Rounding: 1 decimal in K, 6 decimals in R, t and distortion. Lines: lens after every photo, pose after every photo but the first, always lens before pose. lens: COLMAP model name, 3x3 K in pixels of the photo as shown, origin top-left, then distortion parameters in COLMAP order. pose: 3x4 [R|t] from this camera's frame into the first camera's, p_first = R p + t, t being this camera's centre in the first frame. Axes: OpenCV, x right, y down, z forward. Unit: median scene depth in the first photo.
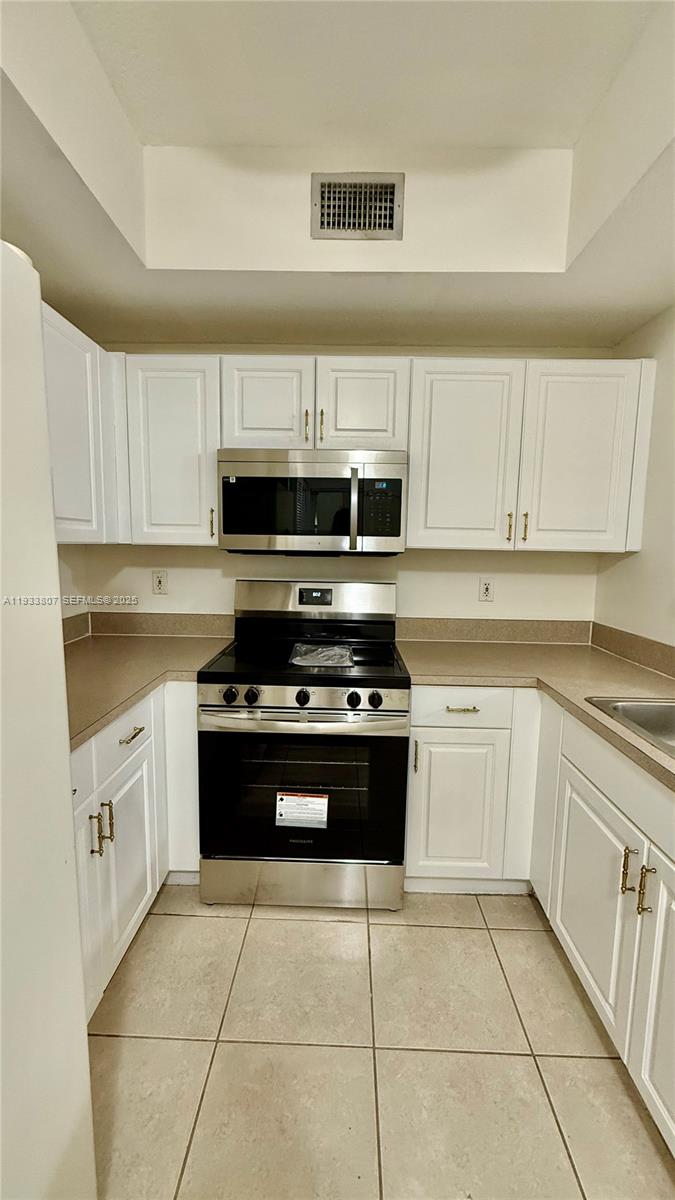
lens RADIAL K [[476.5, 0, 337.5], [0, 476.5, 600.0], [0, 0, 1]] dist [-0.001107, -0.000430]
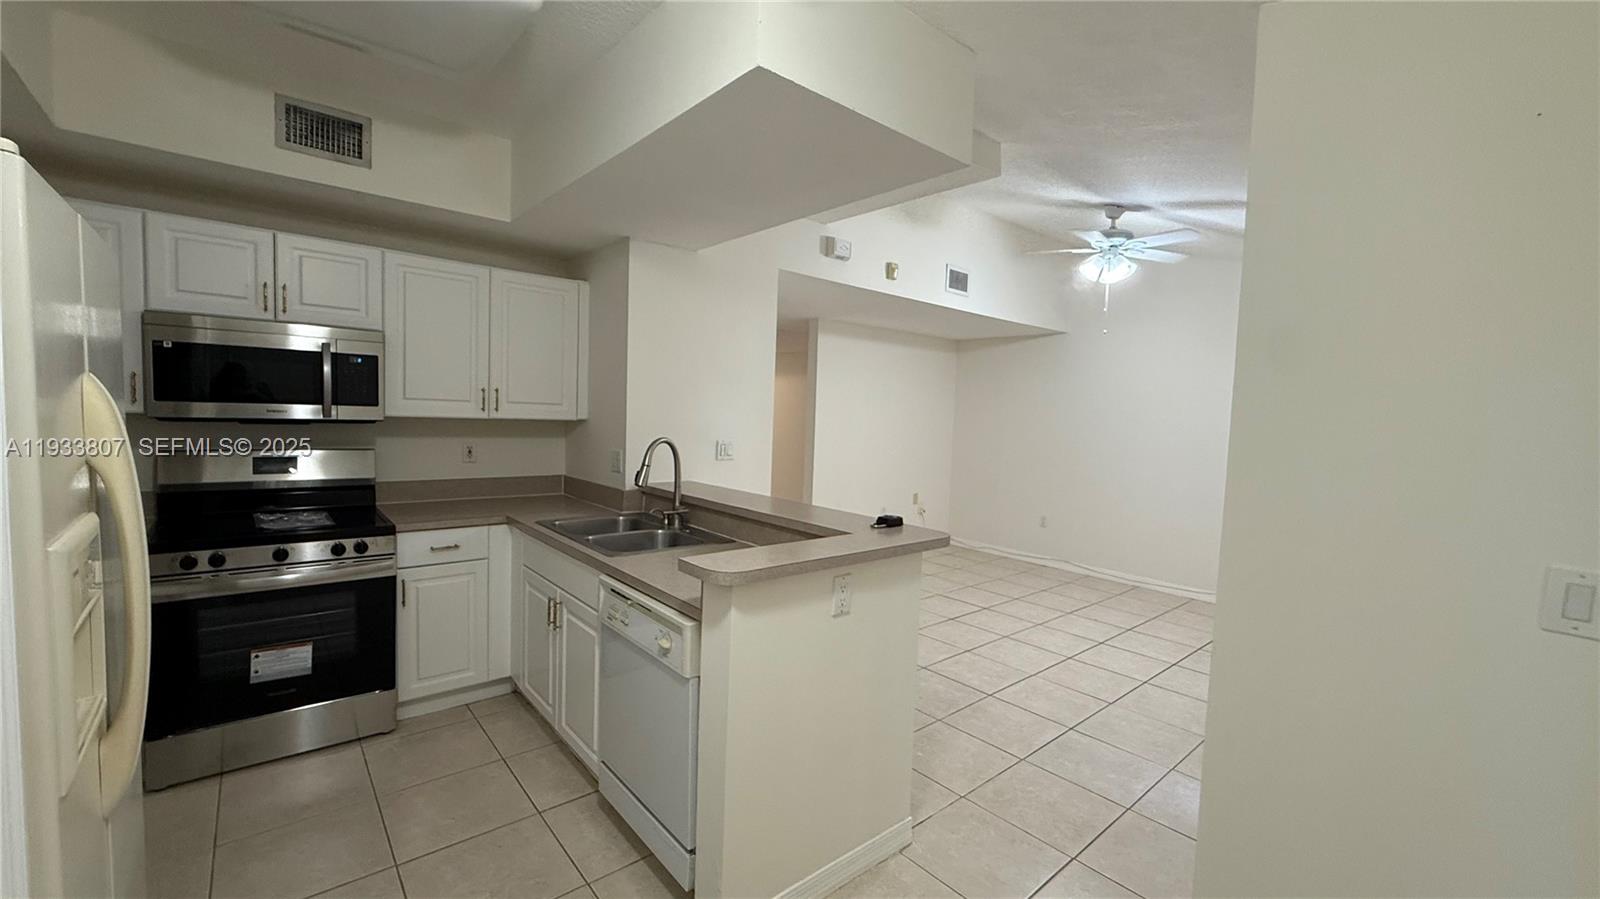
lens RADIAL K [[633.2, 0, 800.0], [0, 633.2, 449.5], [0, 0, 1]] dist [-0.001616, 0.000155]
pose [[0.743209, -0.031282, 0.668328, -0.140294], [0.054264, 0.998434, -0.013610, 0.046230], [-0.666856, 0.046381, 0.743742, -0.826514]]
